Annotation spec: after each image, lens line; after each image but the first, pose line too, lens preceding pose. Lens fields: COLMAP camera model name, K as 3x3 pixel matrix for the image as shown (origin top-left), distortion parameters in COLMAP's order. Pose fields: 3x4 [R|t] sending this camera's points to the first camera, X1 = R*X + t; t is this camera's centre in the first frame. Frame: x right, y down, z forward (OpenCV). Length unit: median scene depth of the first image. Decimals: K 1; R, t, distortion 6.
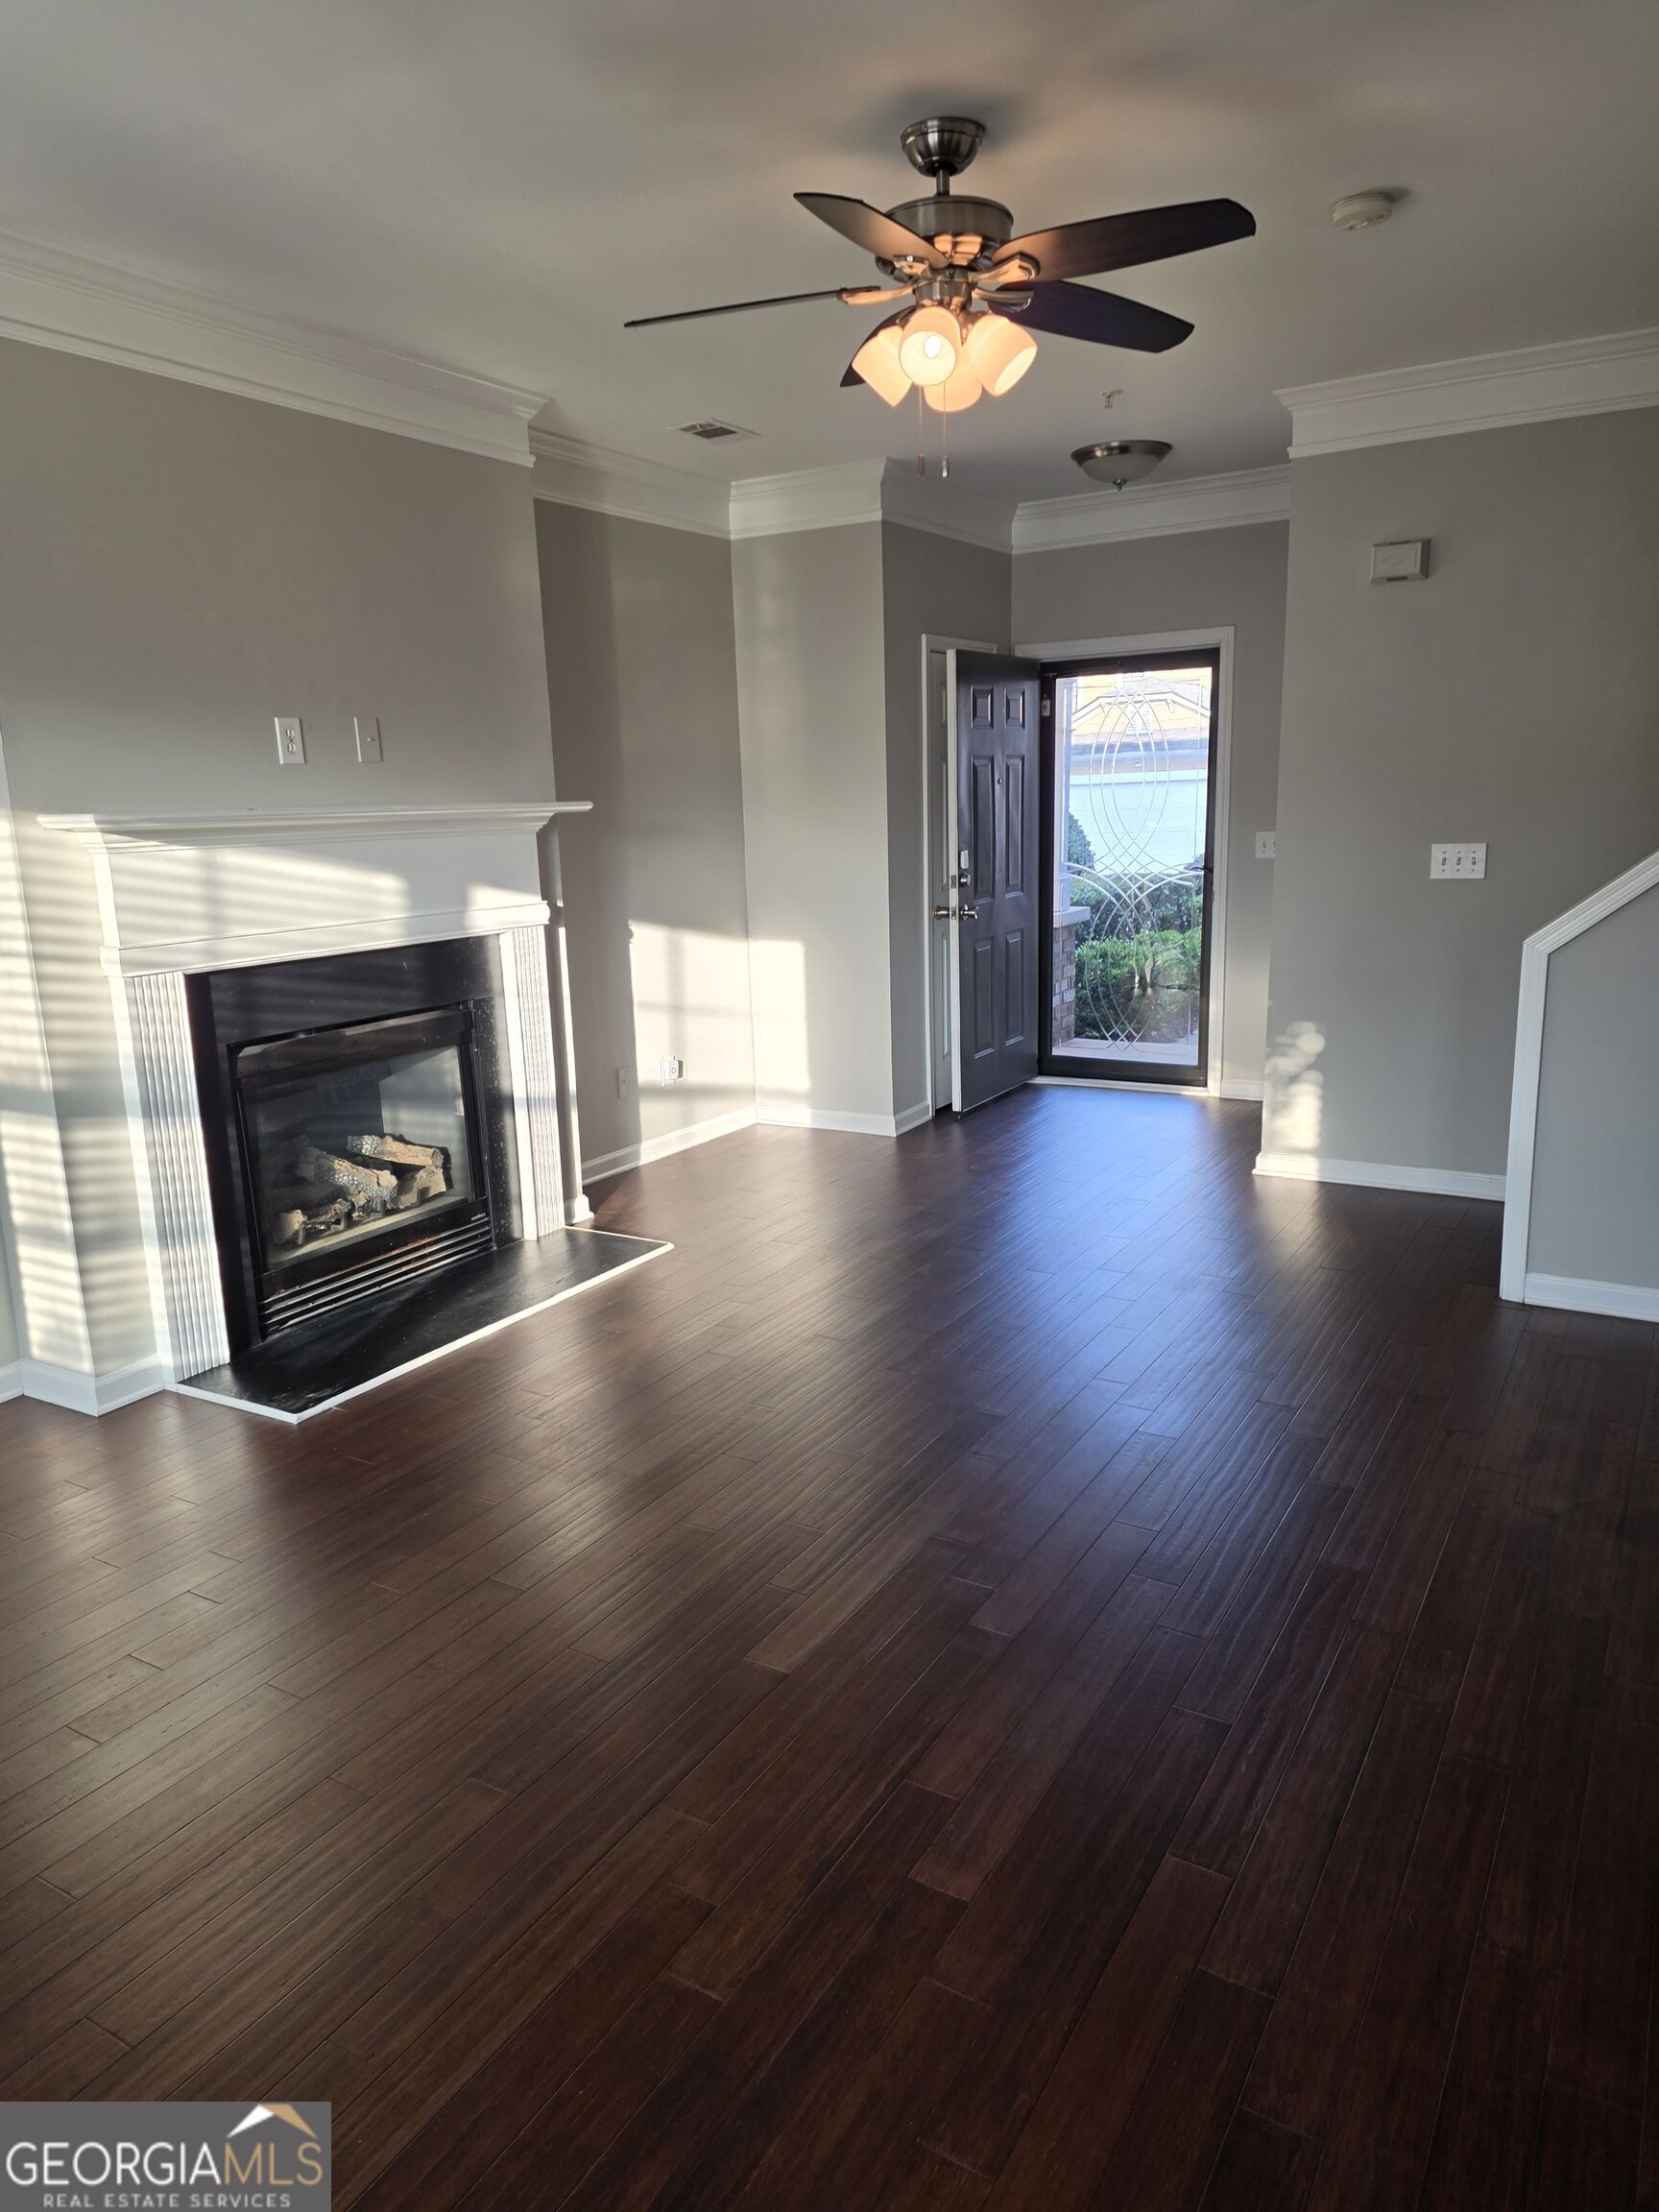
lens RADIAL K [[1421.0, 0, 829.5], [0, 1421.0, 1106.0], [0, 0, 1]] dist [0.004692, 0.001136]
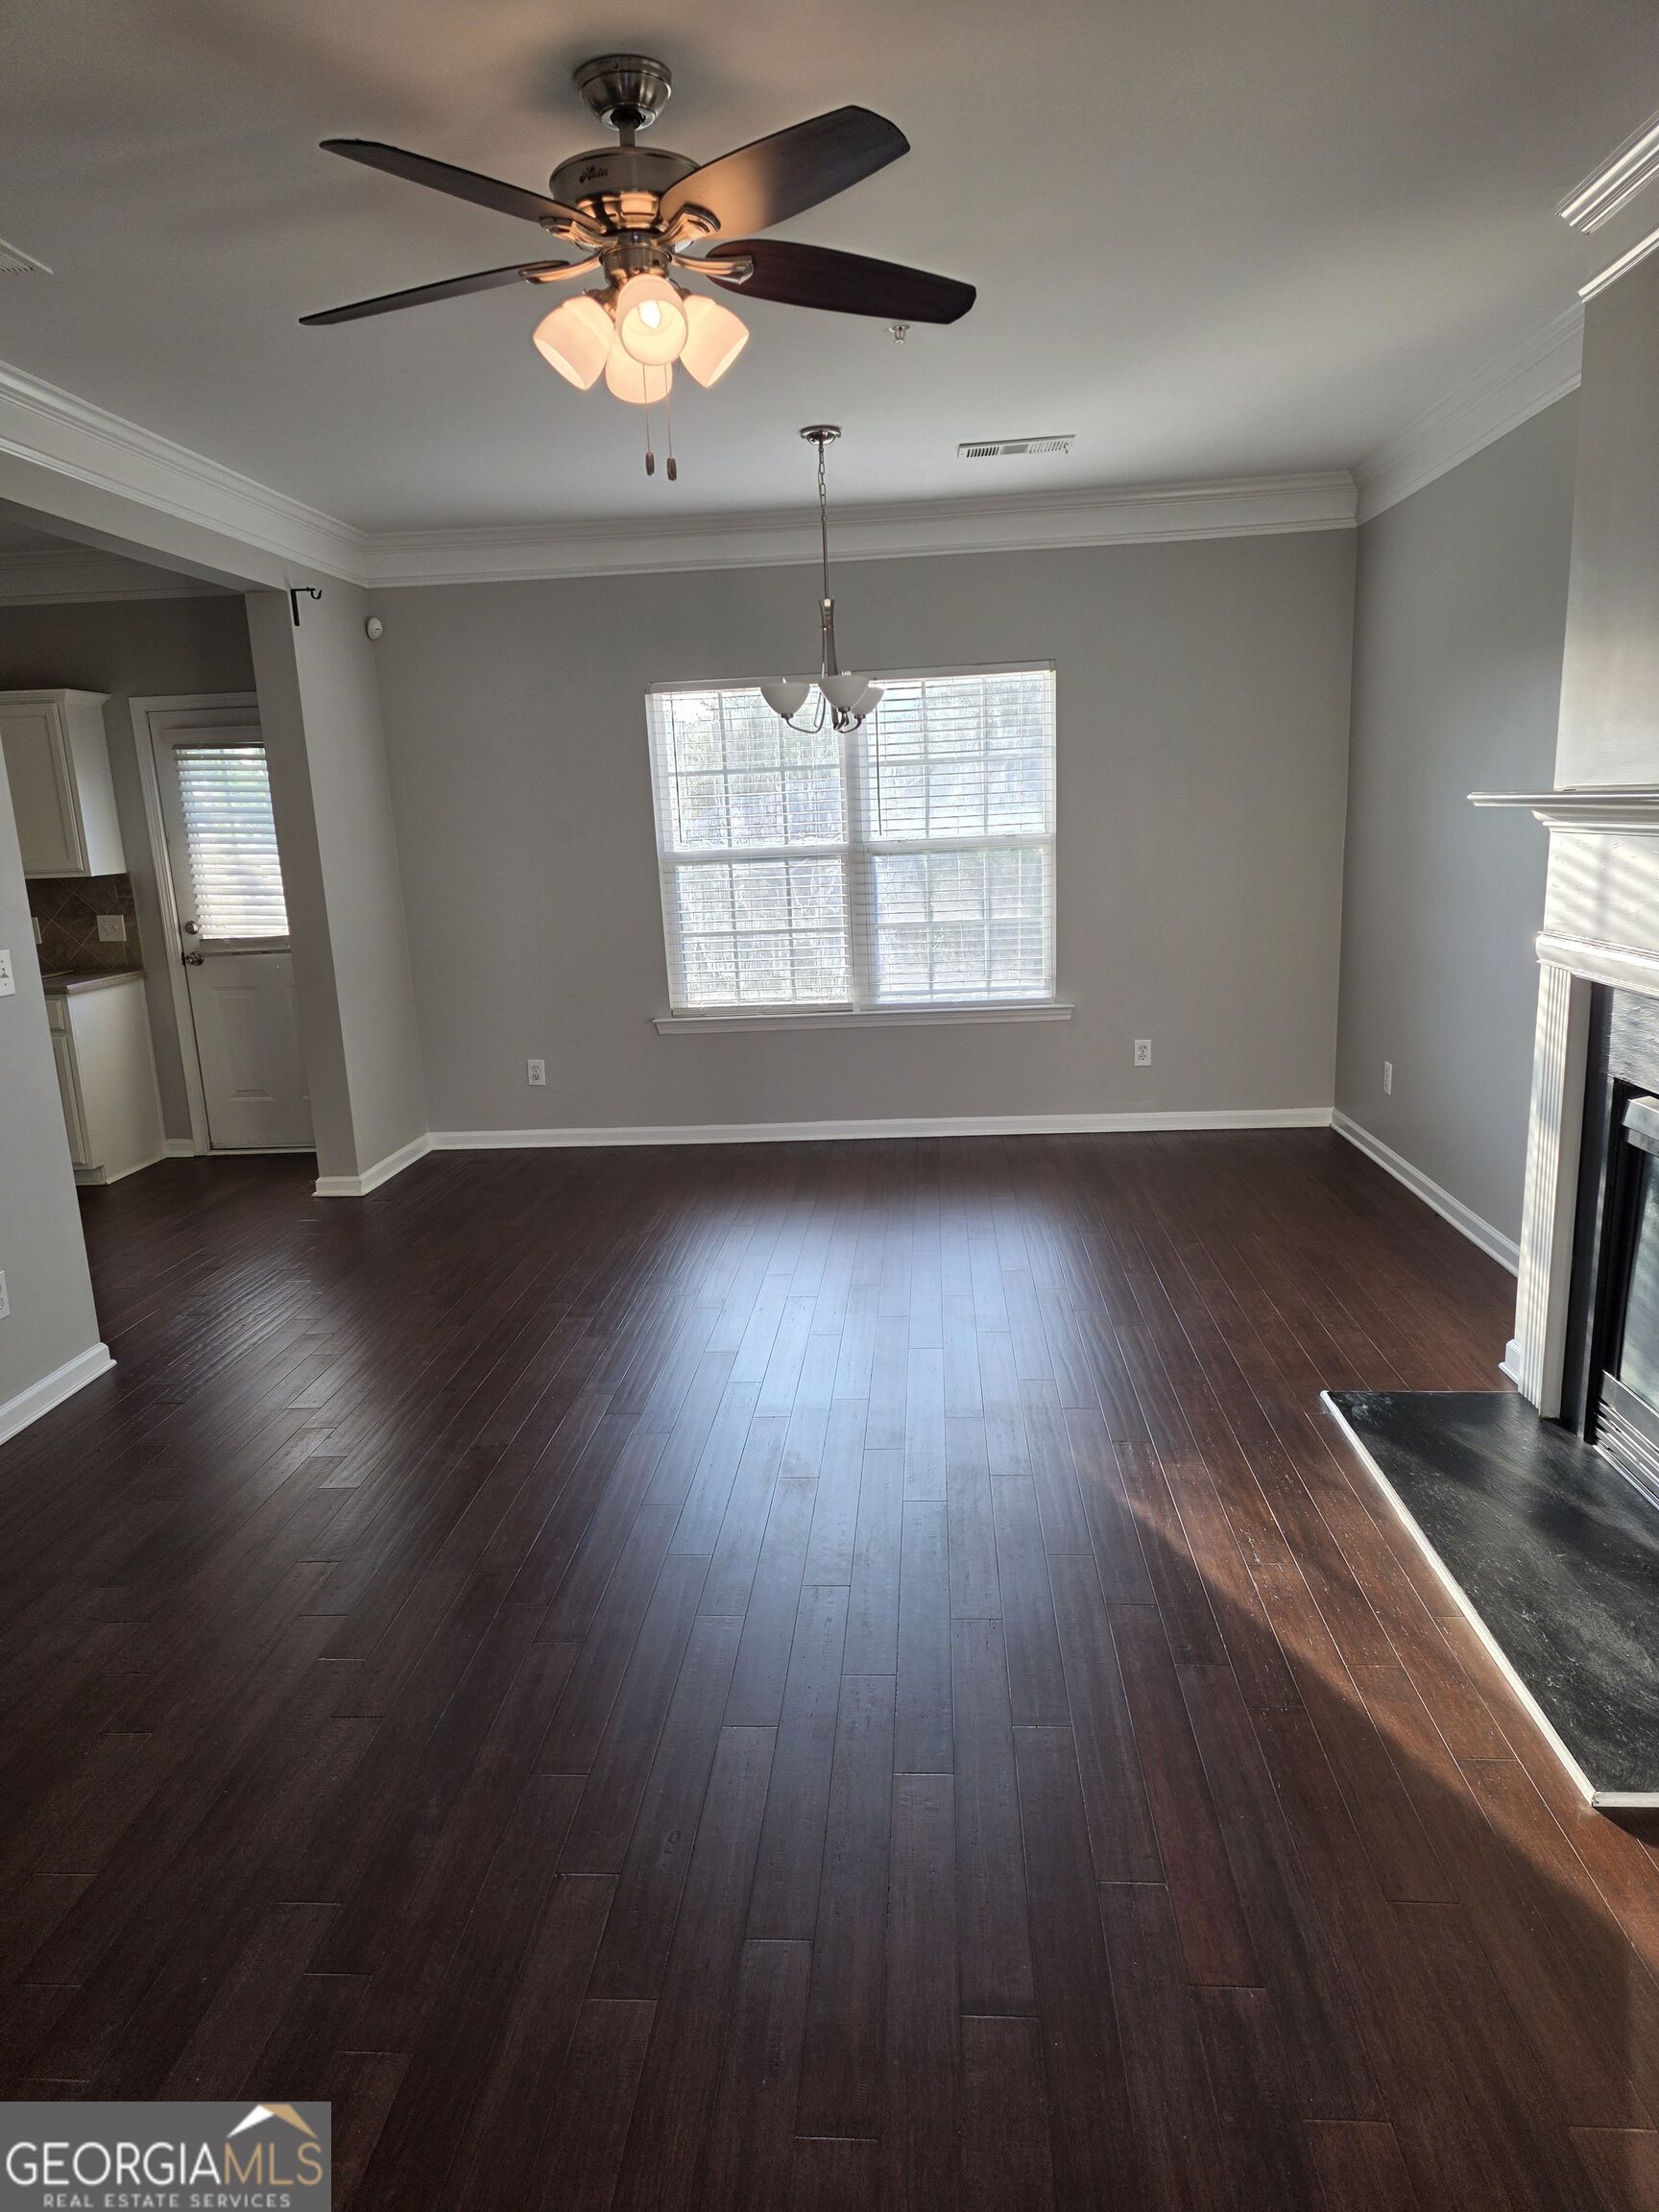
lens RADIAL K [[1460.3, 0, 830.5], [0, 1460.3, 1140.4], [0, 0, 1]] dist [0.040451, -0.049605]
pose [[-0.905517, 0.149845, -0.396971, 0.333373], [-0.029627, 0.910955, 0.411440, -0.358702], [0.423275, 0.384326, -0.820446, 1.581342]]
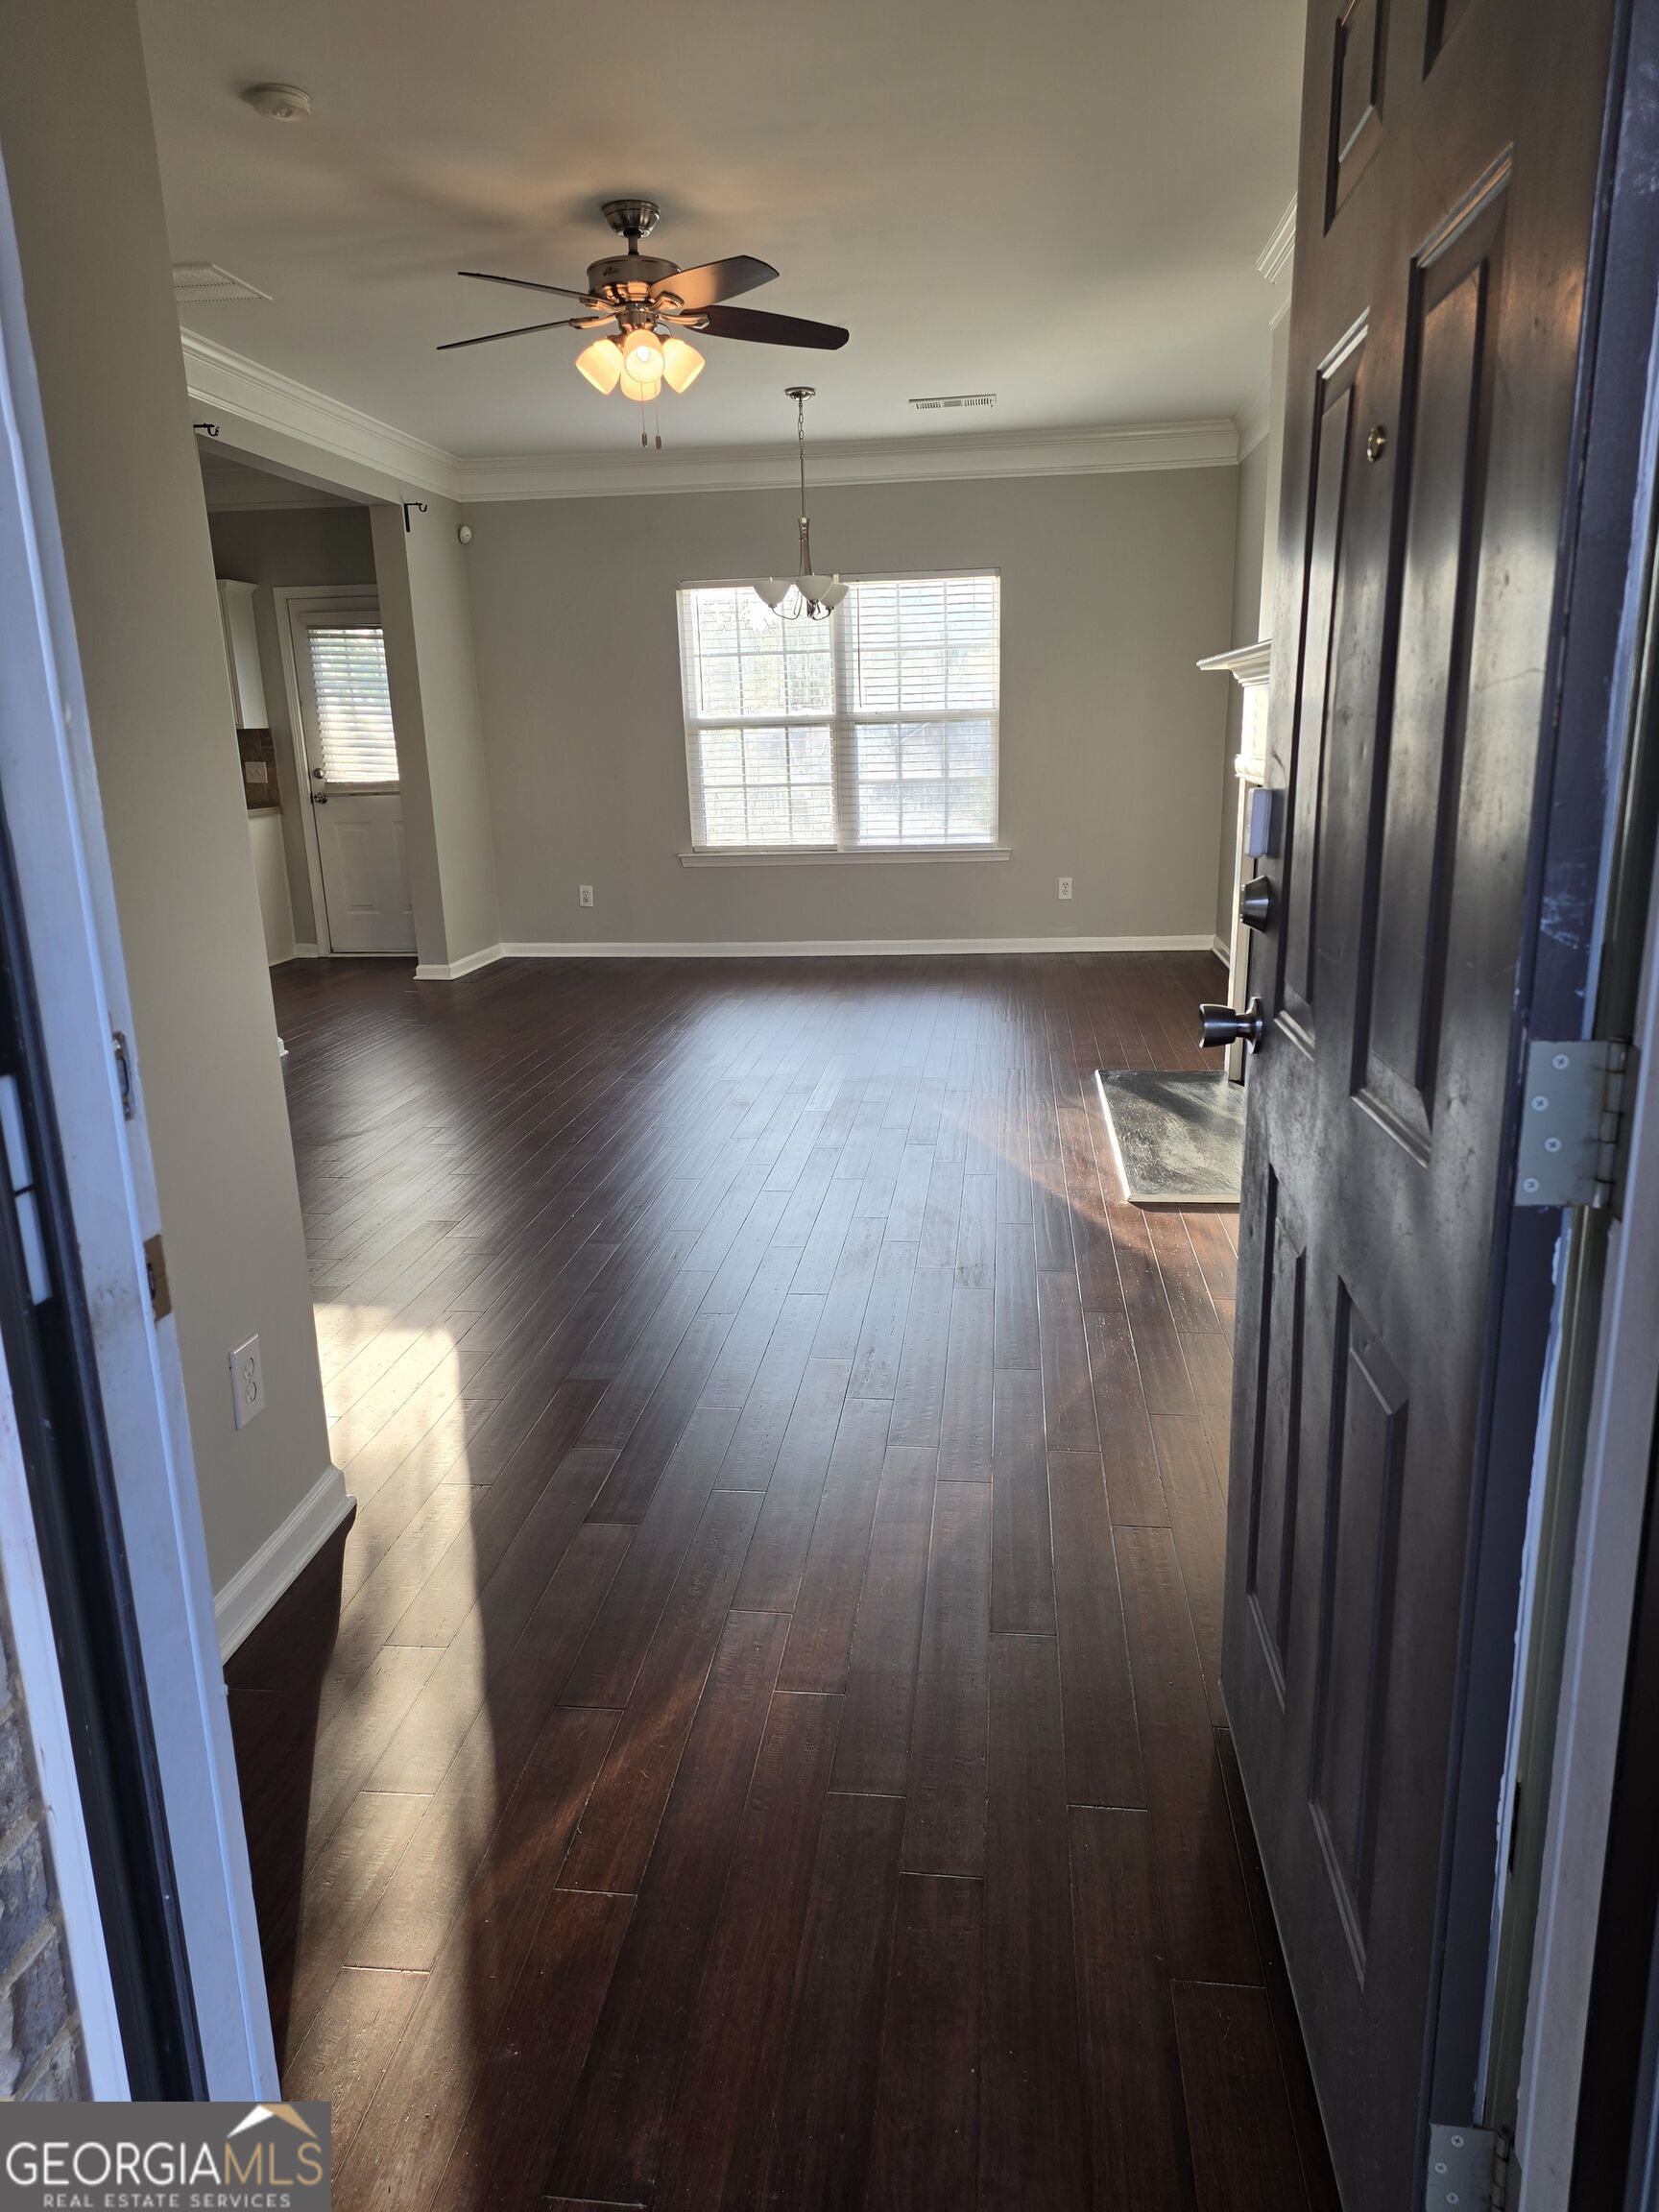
lens RADIAL K [[1441.5, 0, 849.0], [0, 1441.5, 1158.6], [0, 0, 1]] dist [-0.006256, -0.007215]
pose [[-0.919664, 0.152557, -0.361862, 0.434522], [-0.042488, 0.877395, 0.477883, -0.412828], [0.390400, 0.454867, -0.800427, 2.074687]]
